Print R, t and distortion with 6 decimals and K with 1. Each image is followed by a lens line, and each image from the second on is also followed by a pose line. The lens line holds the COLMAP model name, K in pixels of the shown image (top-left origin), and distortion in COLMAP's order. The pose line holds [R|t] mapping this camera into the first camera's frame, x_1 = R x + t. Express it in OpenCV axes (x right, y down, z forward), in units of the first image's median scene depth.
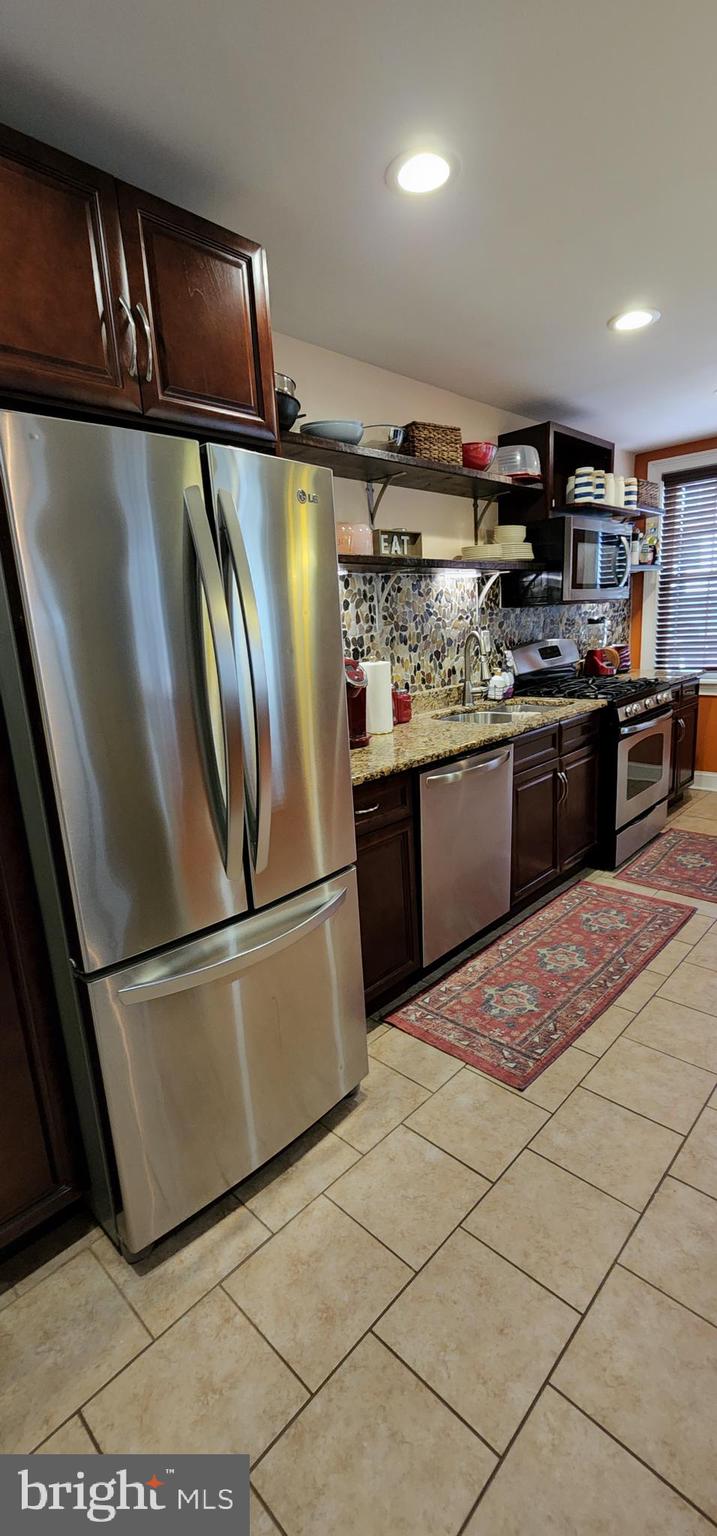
lens RADIAL K [[637.6, 0, 353.6], [0, 637.6, 769.6], [0, 0, 1]] dist [-0.004603, 0.000177]
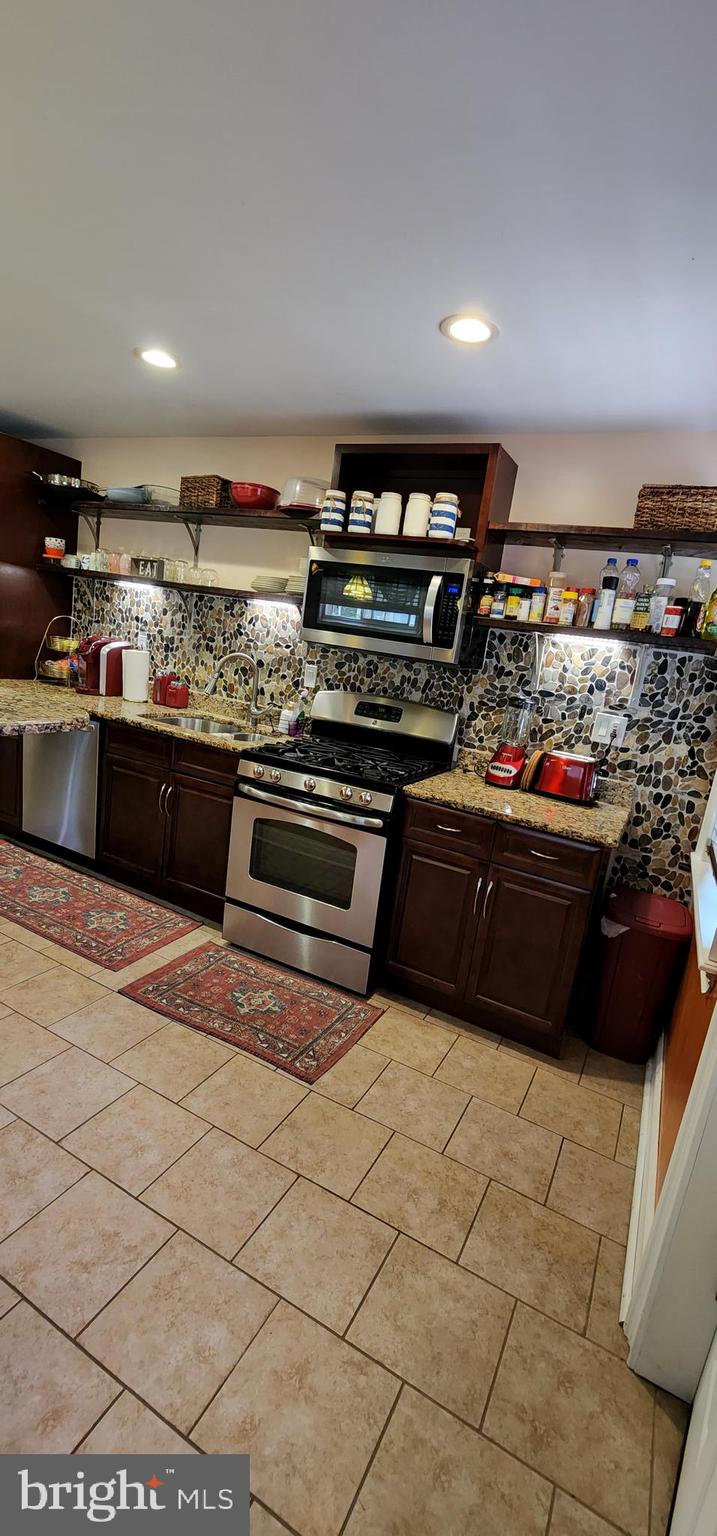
lens RADIAL K [[637.6, 0, 361.6], [0, 637.6, 762.8], [0, 0, 1]] dist [-0.004603, 0.000177]
pose [[0.279355, 0.289654, -0.915457, 1.339659], [-0.366240, 0.913479, 0.177269, -0.326528], [0.887597, 0.285756, 0.361268, 0.879227]]
